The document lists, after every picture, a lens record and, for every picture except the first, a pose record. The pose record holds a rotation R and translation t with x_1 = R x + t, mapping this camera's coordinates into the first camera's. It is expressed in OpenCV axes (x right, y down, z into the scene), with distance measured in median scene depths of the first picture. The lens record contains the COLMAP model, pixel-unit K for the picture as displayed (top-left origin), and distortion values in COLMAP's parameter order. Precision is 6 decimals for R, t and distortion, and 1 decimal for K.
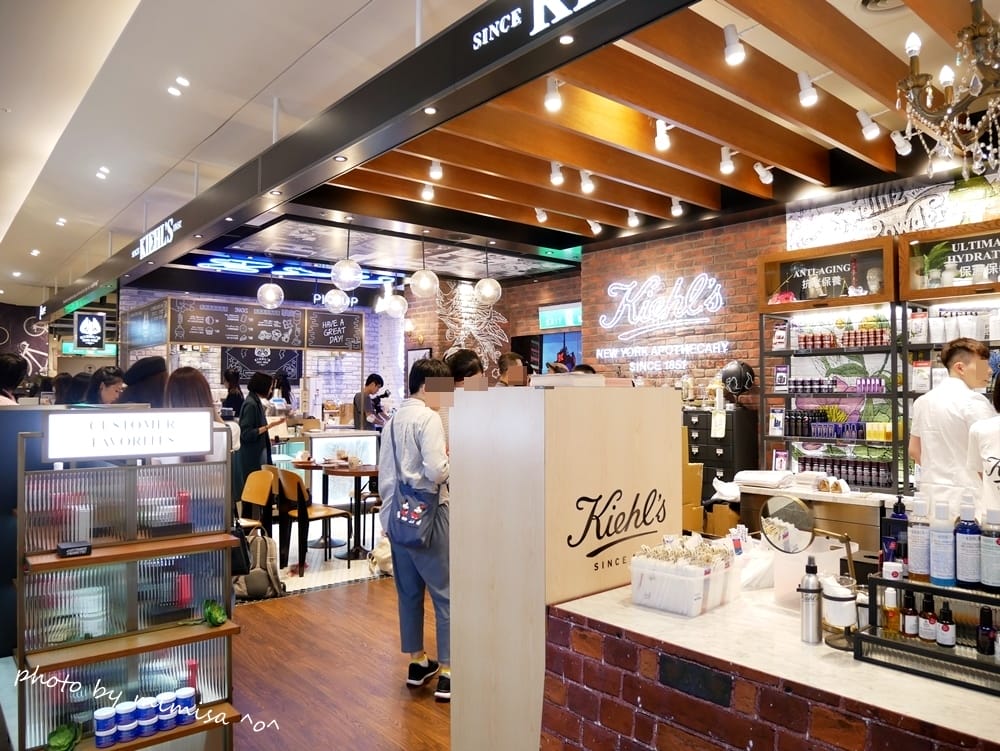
lens RADIAL K [[717.7, 0, 502.0], [0, 717.7, 374.2], [0, 0, 1]] dist [-0.057359, 0.002123]
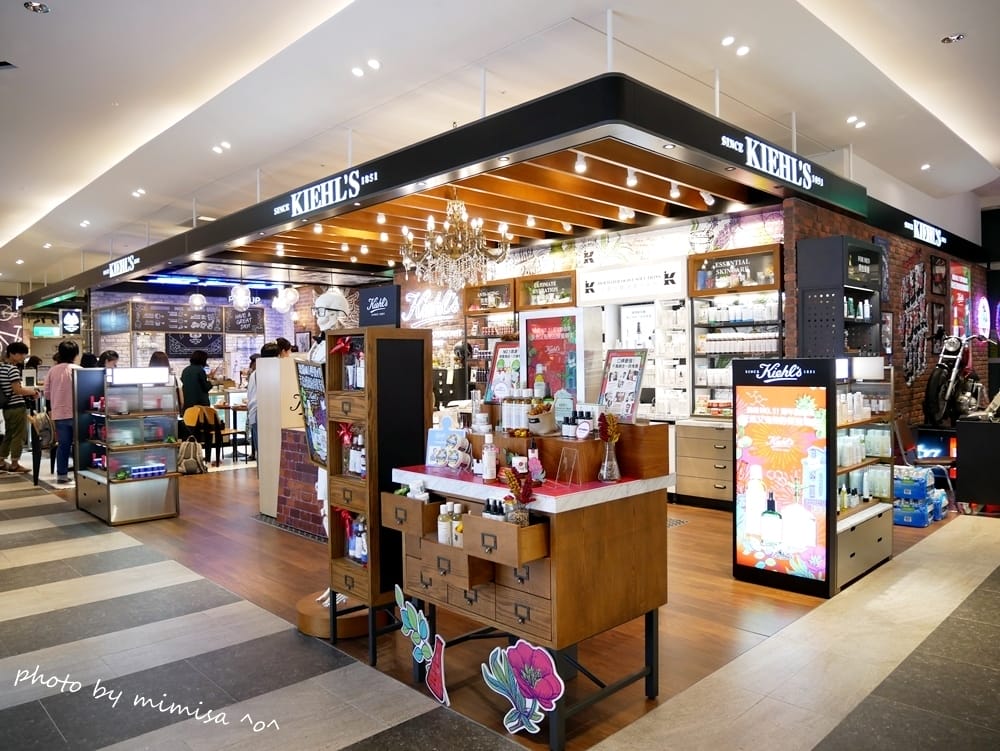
lens RADIAL K [[717.7, 0, 497.7], [0, 717.7, 374.4], [0, 0, 1]] dist [-0.057359, 0.002123]
pose [[0.997596, -0.014441, 0.067774, 0.210250], [0.011607, 0.999049, 0.042029, -0.006885], [-0.068317, -0.041142, 0.996815, -0.566303]]
